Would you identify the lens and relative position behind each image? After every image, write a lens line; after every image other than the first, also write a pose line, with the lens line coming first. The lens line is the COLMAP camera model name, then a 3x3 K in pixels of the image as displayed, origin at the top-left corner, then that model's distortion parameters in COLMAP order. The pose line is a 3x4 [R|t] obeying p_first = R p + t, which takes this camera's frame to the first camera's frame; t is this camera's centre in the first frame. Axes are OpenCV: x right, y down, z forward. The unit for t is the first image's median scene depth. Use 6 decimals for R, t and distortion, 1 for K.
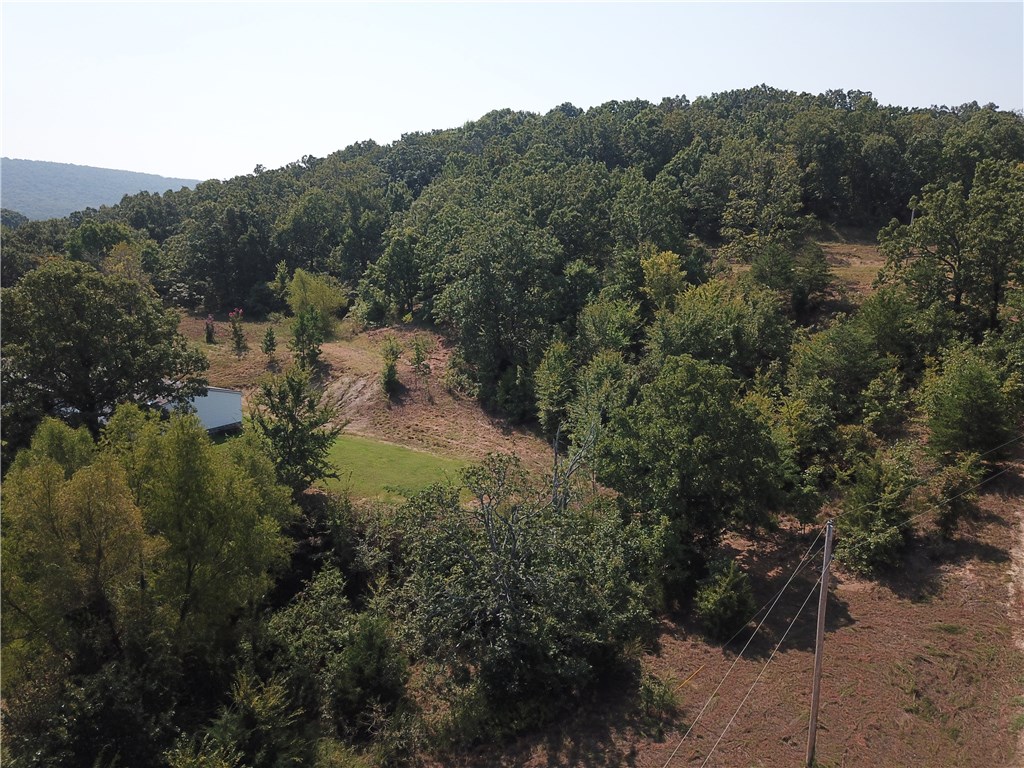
lens RADIAL K [[778.6, 0, 522.4], [0, 778.6, 382.5], [0, 0, 1]] dist [0.005929, -0.006014]
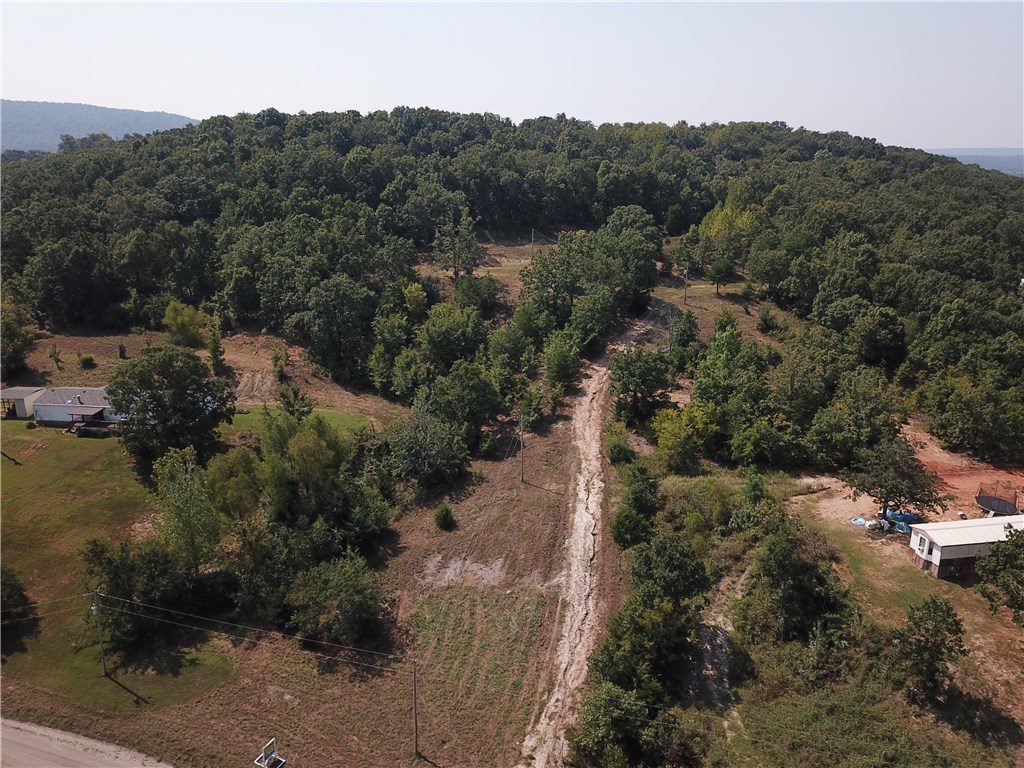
lens RADIAL K [[778.6, 0, 519.8], [0, 778.6, 380.6], [0, 0, 1]] dist [0.005929, -0.006014]
pose [[0.903584, -0.129824, 0.408267, -0.448645], [0.083449, 0.988062, 0.129502, -0.190520], [-0.420205, -0.082946, 0.903630, -0.948217]]
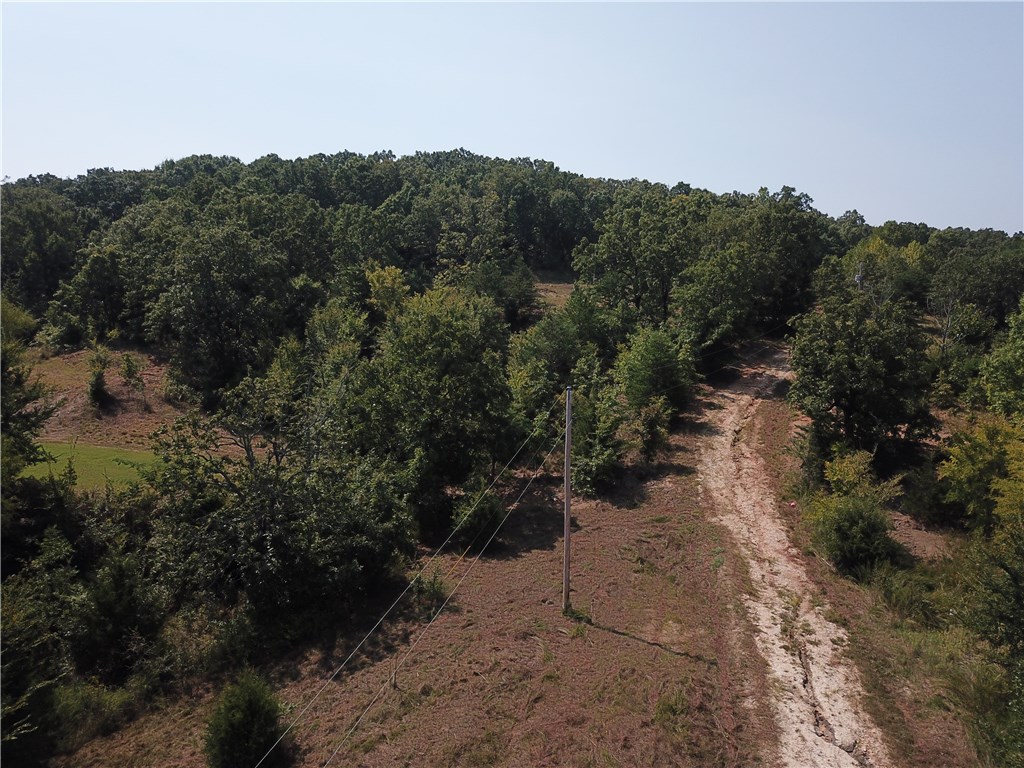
lens RADIAL K [[778.6, 0, 517.3], [0, 778.6, 381.5], [0, 0, 1]] dist [0.005929, -0.006014]
pose [[0.934426, -0.027866, 0.355065, -0.038105], [0.061312, 0.994637, -0.083294, 0.101803], [-0.350840, 0.099601, 0.931124, -0.028386]]
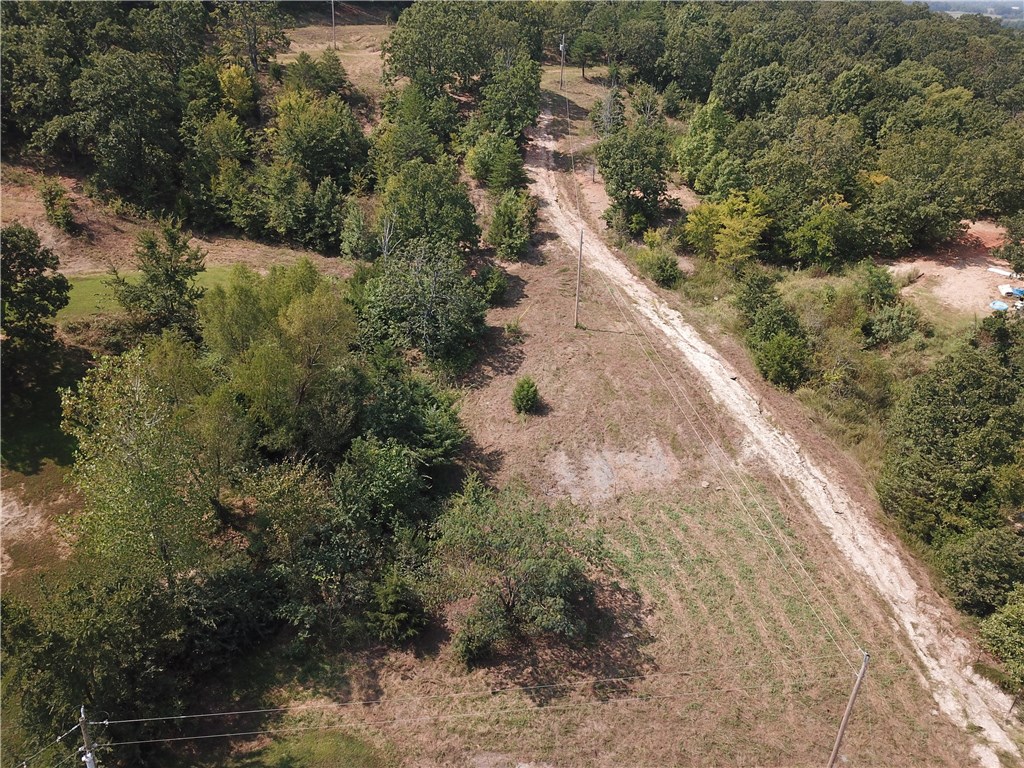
lens RADIAL K [[778.6, 0, 515.5], [0, 778.6, 393.3], [0, 0, 1]] dist [0.005929, -0.006014]
pose [[0.635952, -0.366048, 0.679392, -0.649217], [0.125038, 0.917593, 0.377344, -0.122609], [-0.761532, -0.155023, 0.629315, -0.203698]]
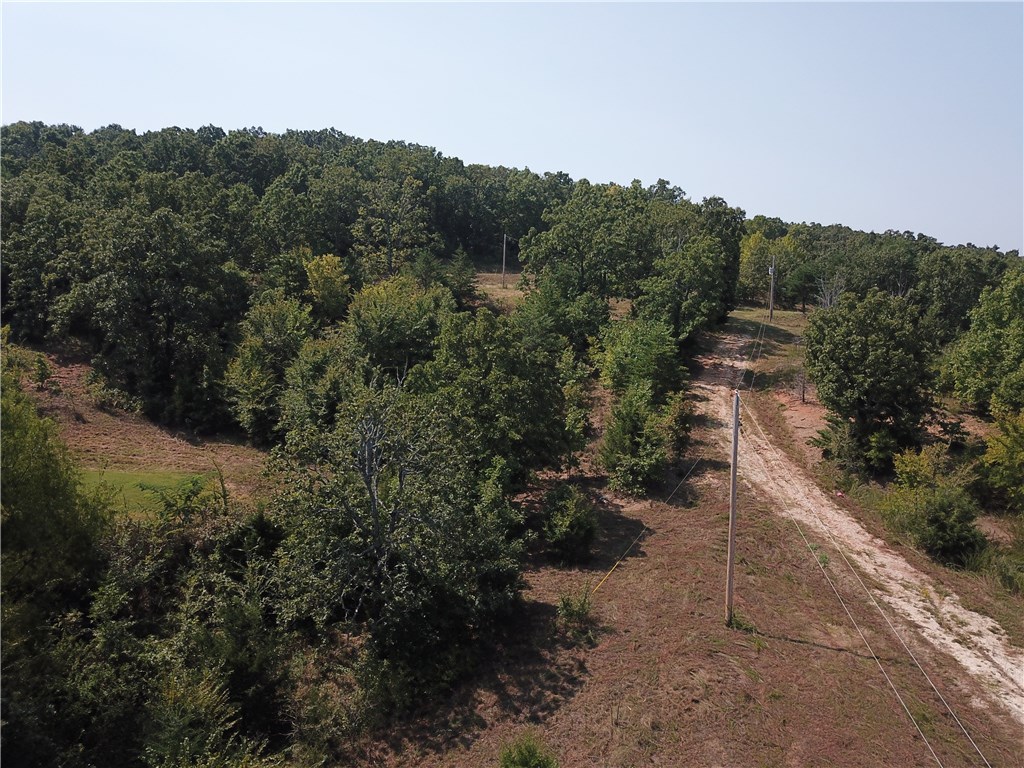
lens RADIAL K [[778.6, 0, 513.9], [0, 778.6, 385.9], [0, 0, 1]] dist [0.005929, -0.006014]
pose [[0.838041, -0.057590, 0.542559, -0.190967], [0.096498, 0.994382, -0.043503, 0.072612], [-0.537006, 0.088813, 0.838890, 0.085090]]
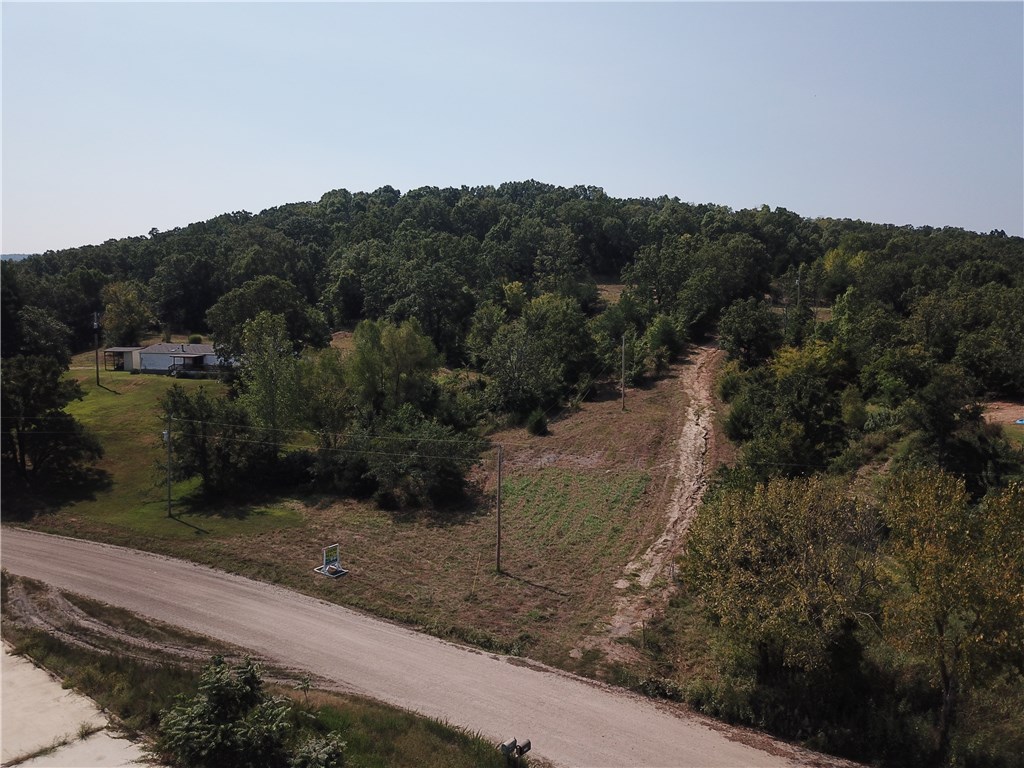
lens RADIAL K [[778.6, 0, 522.0], [0, 778.6, 387.3], [0, 0, 1]] dist [0.005929, -0.006014]
pose [[0.950293, -0.044162, 0.308208, -0.450556], [0.067493, 0.995571, -0.065447, 0.241387], [-0.303953, 0.082996, 0.949065, -0.862671]]
